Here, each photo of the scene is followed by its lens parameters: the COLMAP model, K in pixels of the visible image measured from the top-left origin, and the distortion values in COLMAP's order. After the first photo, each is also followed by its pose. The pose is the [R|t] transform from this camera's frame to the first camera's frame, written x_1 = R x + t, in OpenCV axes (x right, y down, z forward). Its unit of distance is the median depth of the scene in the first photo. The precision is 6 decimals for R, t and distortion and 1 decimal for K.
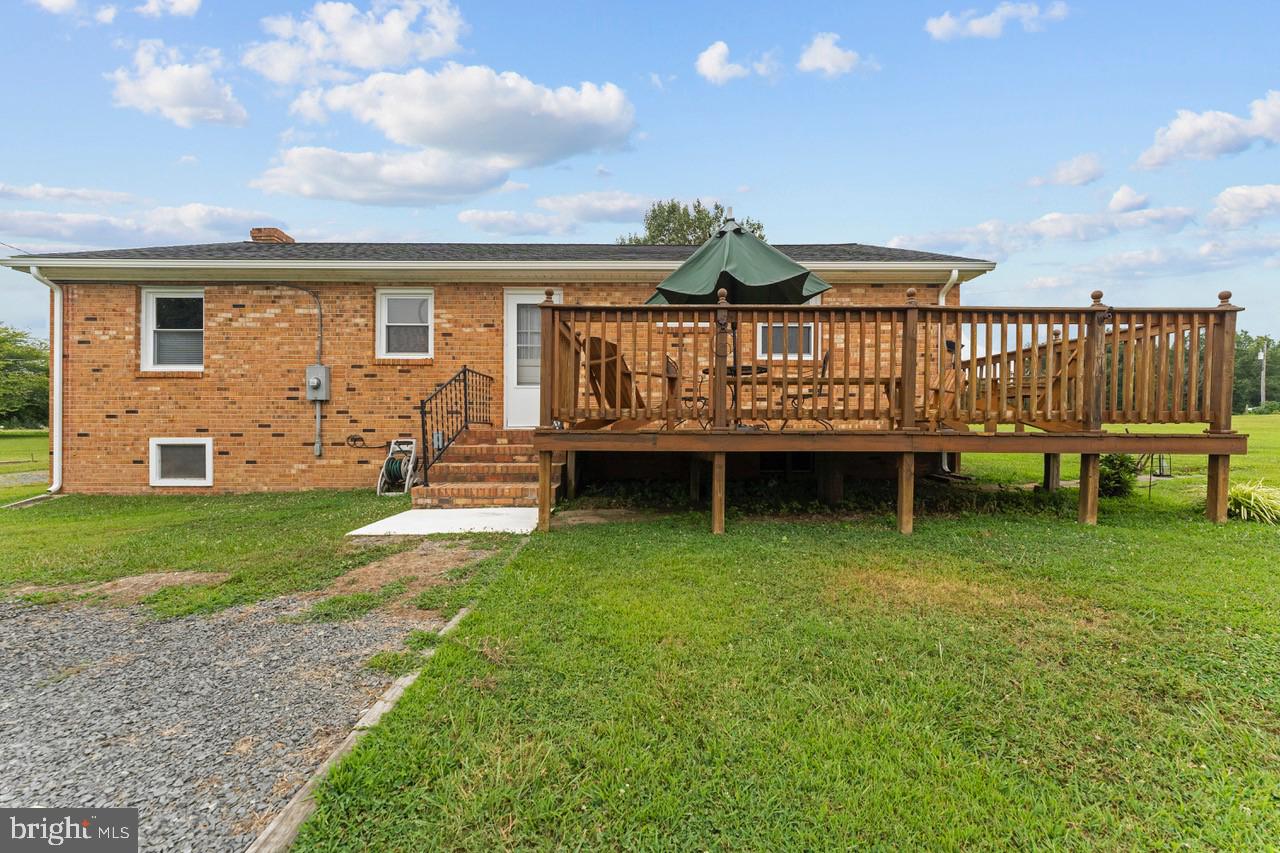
lens RADIAL K [[515.7, 0, 640.0], [0, 515.7, 426.5], [0, 0, 1]] dist [0.000564, 0.000034]
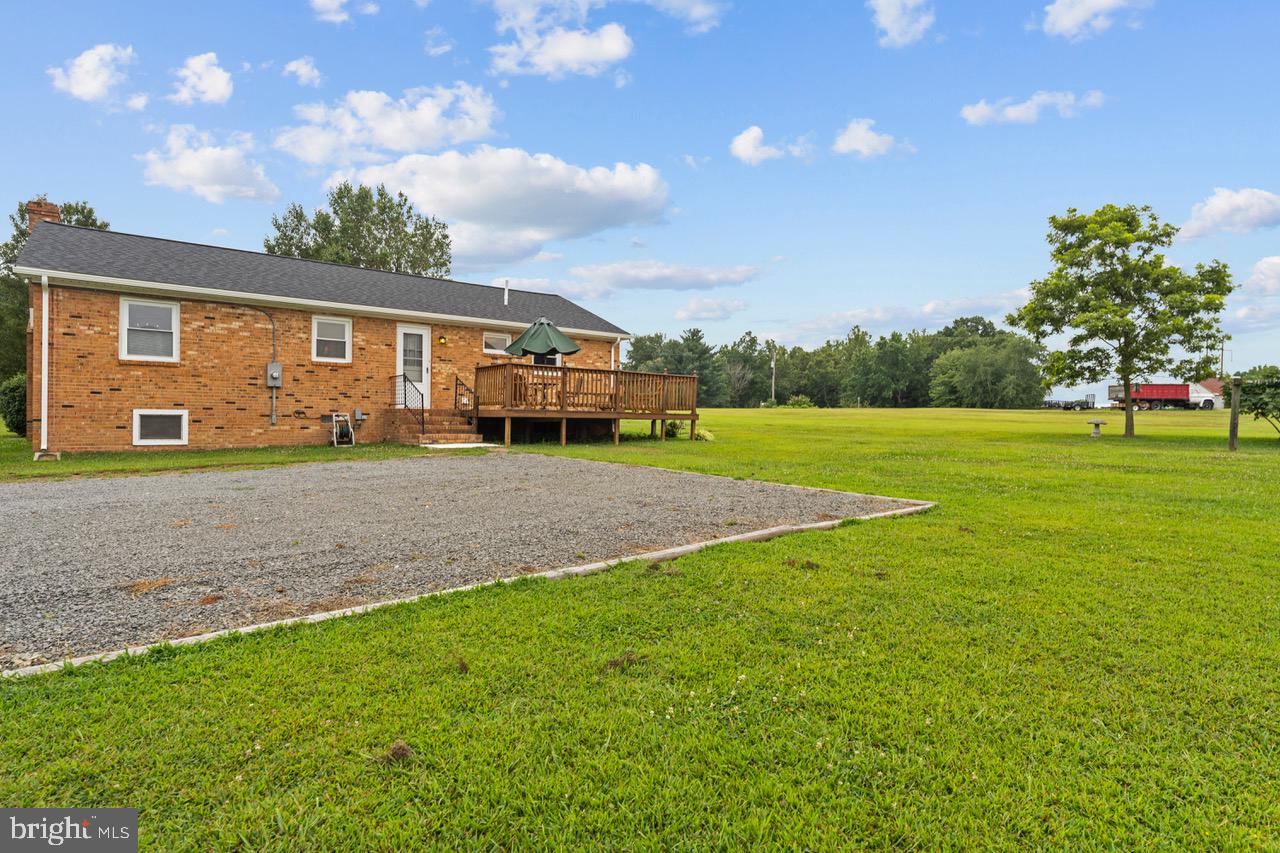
lens RADIAL K [[659.3, 0, 640.0], [0, 659.3, 426.5], [0, 0, 1]] dist [0.001653, 0.000360]
pose [[0.790969, 0.002480, 0.611851, -0.952764], [-0.016495, 0.999715, 0.017271, 0.014665], [-0.611634, -0.023754, 0.790784, -1.171696]]
